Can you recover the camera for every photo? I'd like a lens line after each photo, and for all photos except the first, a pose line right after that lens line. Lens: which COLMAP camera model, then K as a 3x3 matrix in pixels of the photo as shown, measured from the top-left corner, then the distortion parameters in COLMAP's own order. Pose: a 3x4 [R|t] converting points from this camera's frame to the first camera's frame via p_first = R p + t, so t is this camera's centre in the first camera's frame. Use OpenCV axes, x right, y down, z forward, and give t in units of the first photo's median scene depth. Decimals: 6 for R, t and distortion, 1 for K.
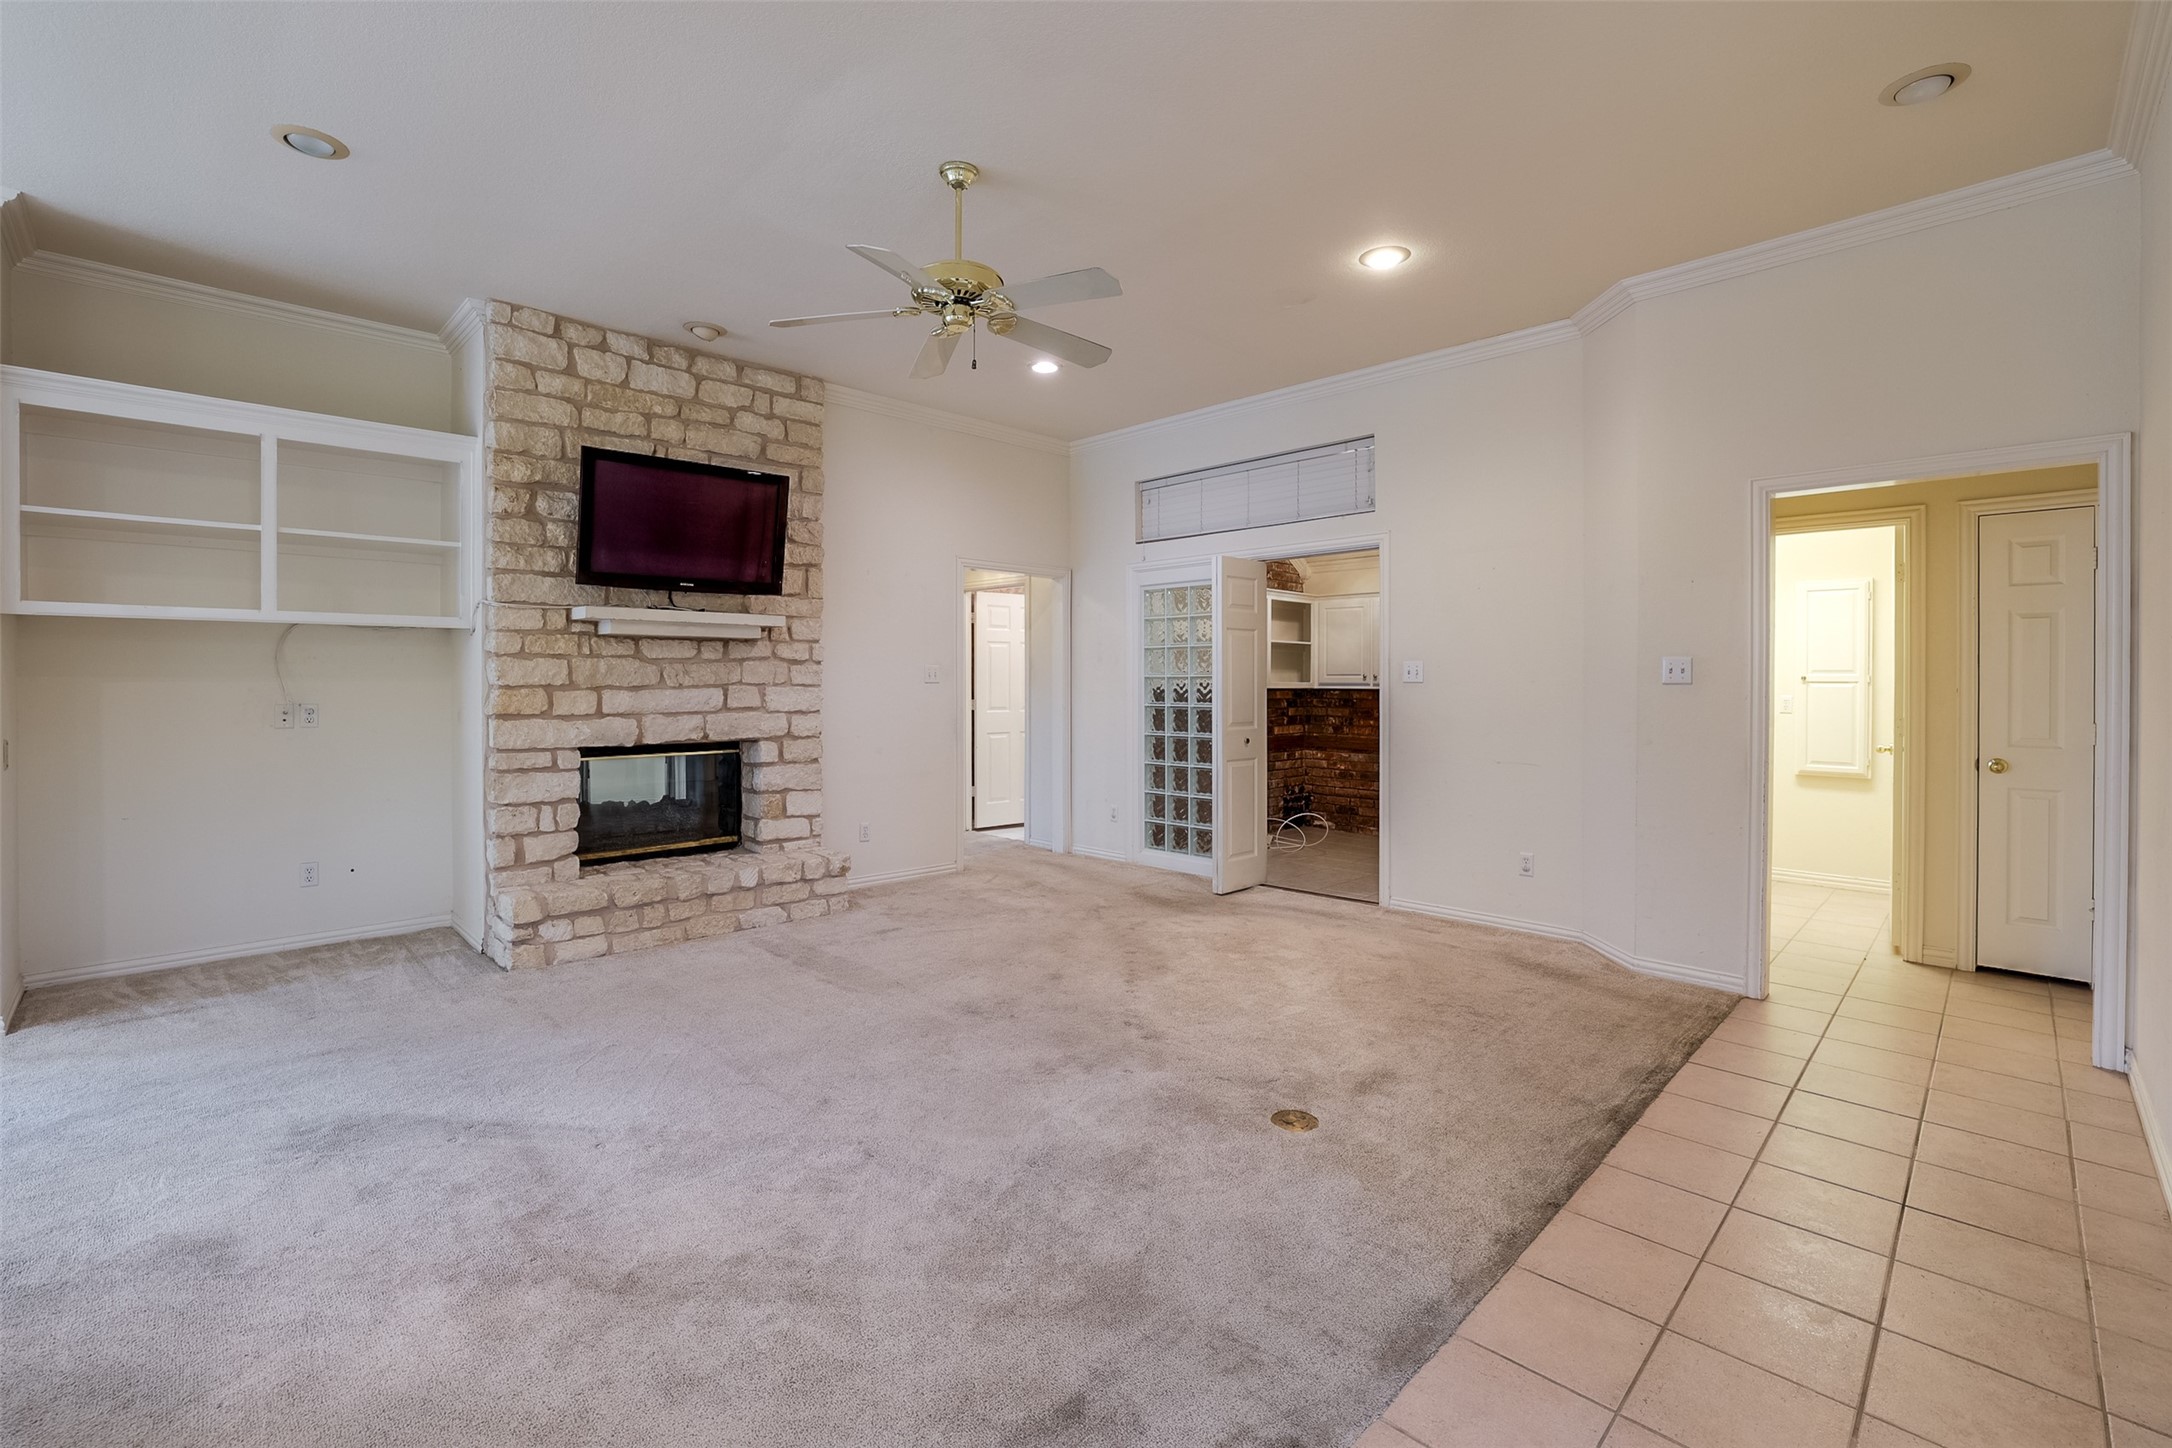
lens RADIAL K [[959.4, 0, 1079.9], [0, 959.4, 677.5], [0, 0, 1]] dist [-0.028328, 0.000237]
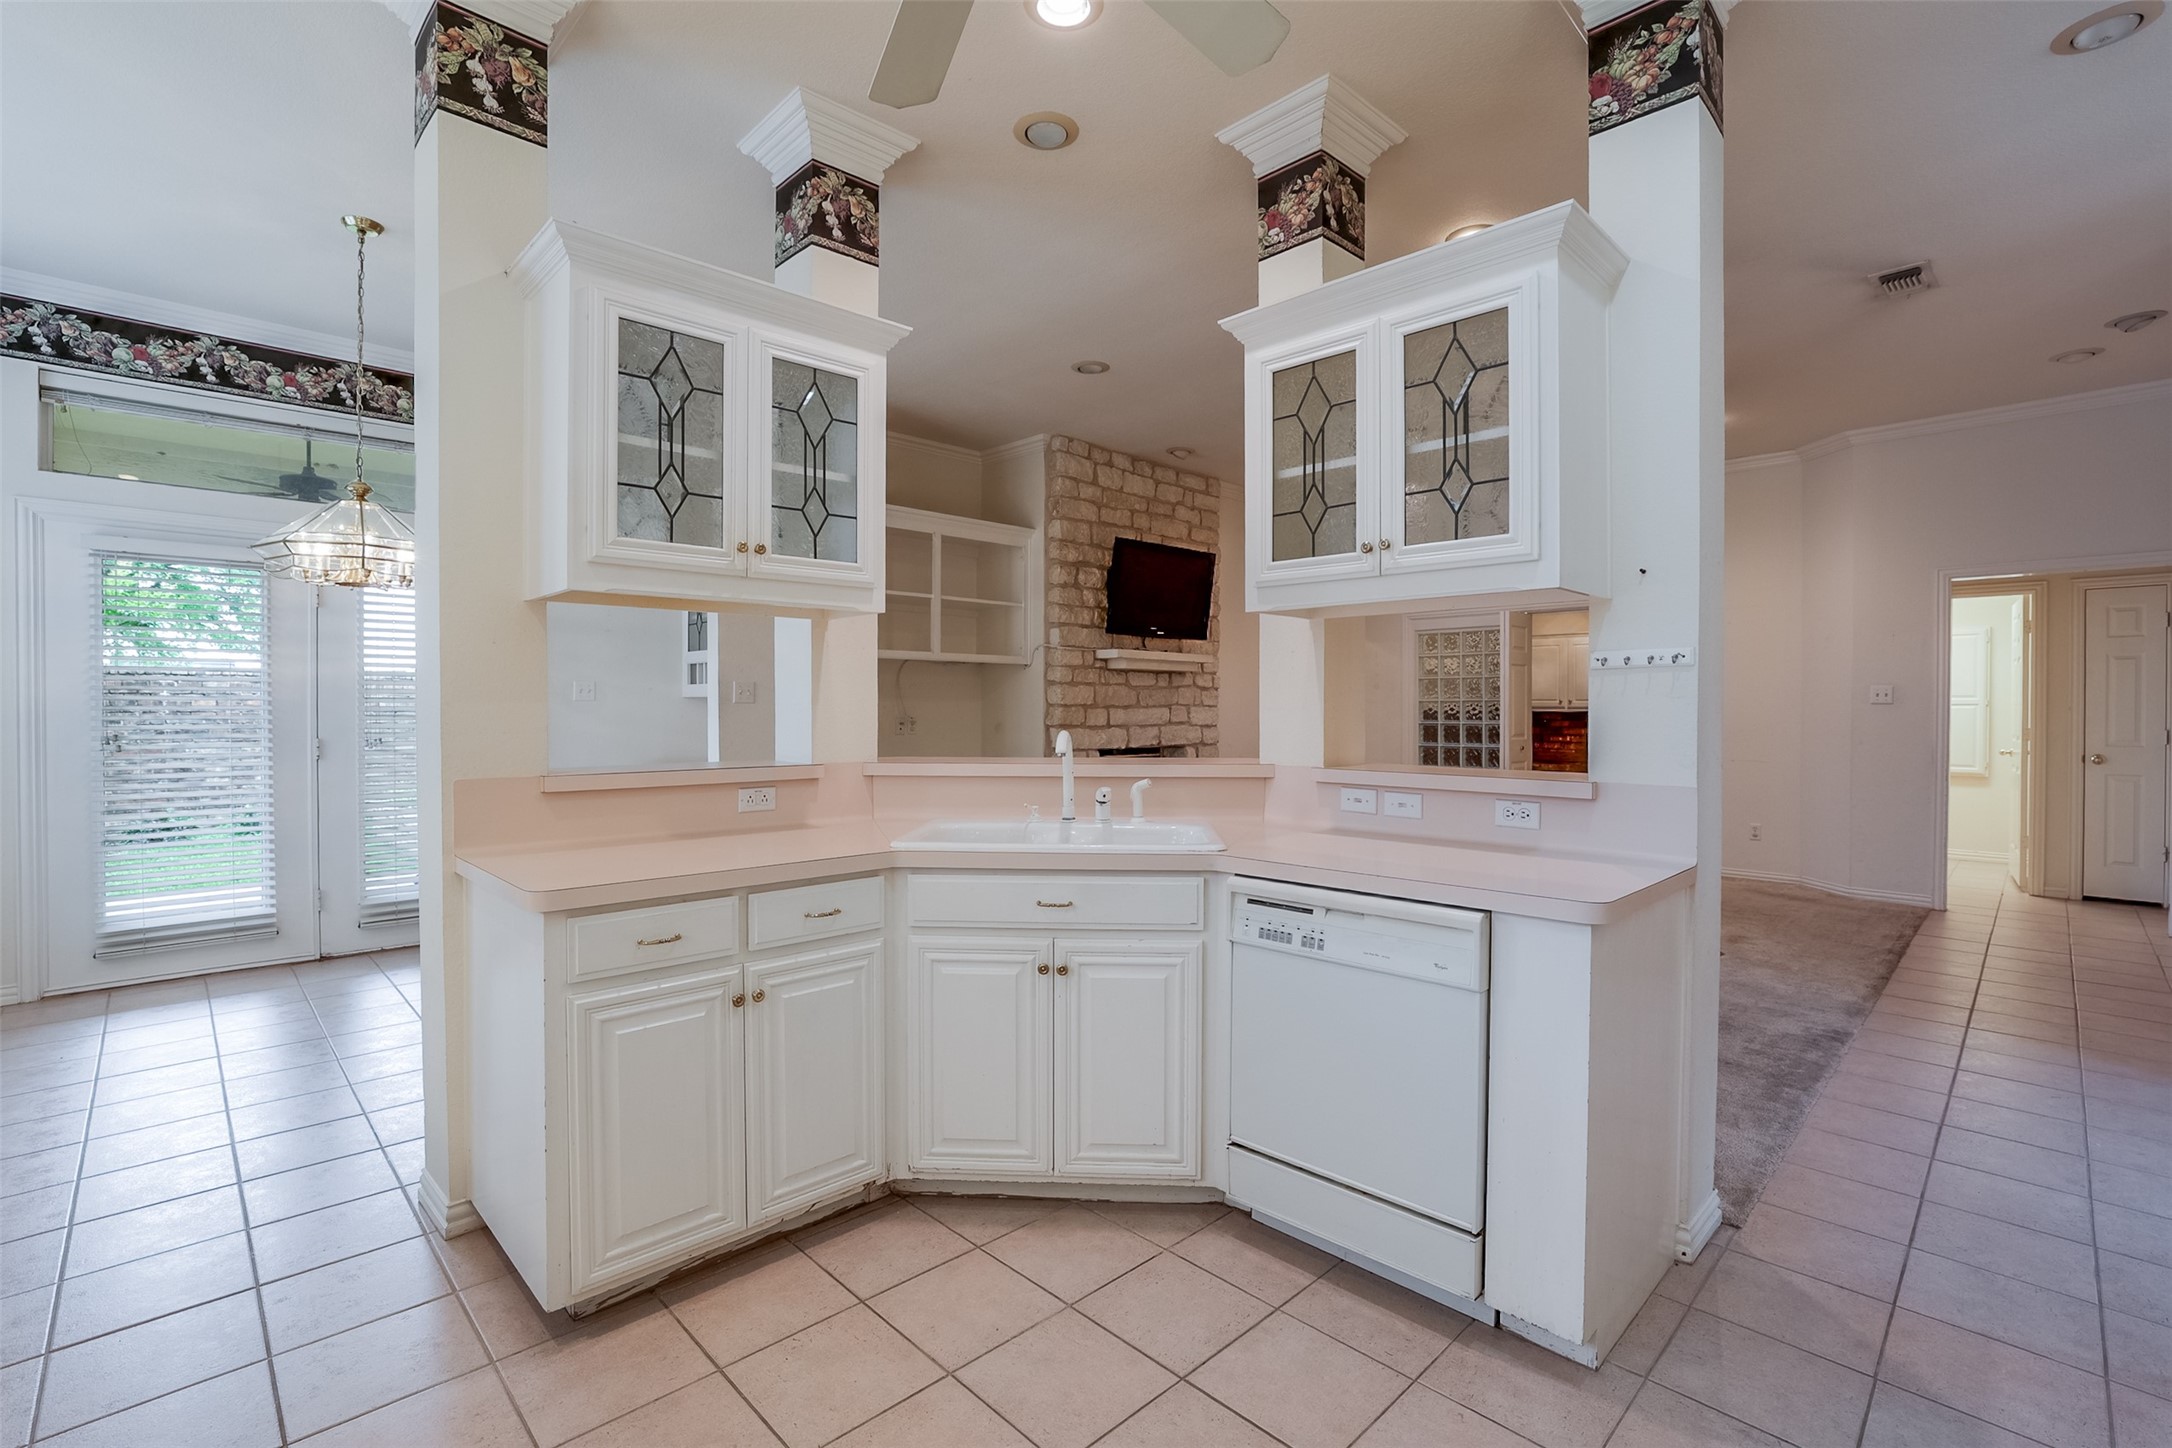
lens RADIAL K [[968.4, 0, 1094.9], [0, 968.4, 712.1], [0, 0, 1]] dist [-0.026425, 0.000879]
pose [[0.999988, 0.000698, -0.004933, -0.509556], [-0.000674, 0.999988, 0.004862, 0.011786], [0.004936, -0.004858, 0.999976, -0.422981]]
